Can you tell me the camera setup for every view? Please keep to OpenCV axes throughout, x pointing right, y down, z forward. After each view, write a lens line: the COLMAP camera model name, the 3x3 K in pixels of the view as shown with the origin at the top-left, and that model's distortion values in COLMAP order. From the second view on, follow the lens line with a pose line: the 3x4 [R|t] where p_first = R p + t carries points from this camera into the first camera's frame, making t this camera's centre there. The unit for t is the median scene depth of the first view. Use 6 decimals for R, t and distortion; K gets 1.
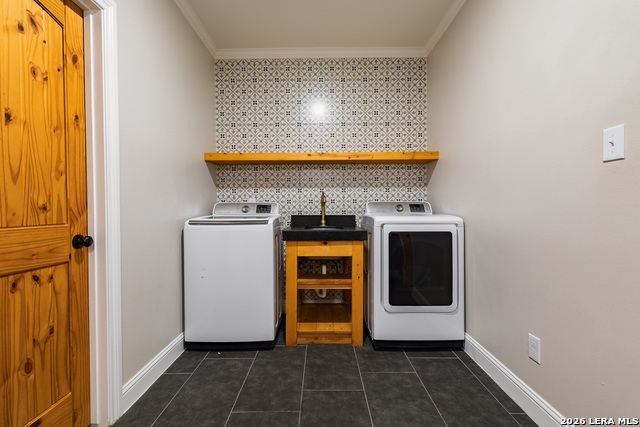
lens RADIAL K [[294.3, 0, 319.4], [0, 294.3, 212.5], [0, 0, 1]] dist [0.015360, -0.004955]
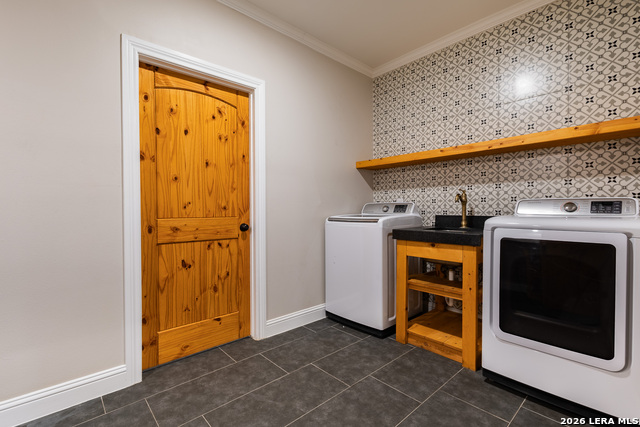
lens RADIAL K [[294.3, 0, 319.4], [0, 294.3, 212.5], [0, 0, 1]] dist [0.015360, -0.004955]
pose [[0.671408, 0.009766, -0.741024, 0.492866], [-0.009333, 0.999945, 0.004722, -0.000850], [0.741029, 0.003746, 0.671462, 0.105267]]
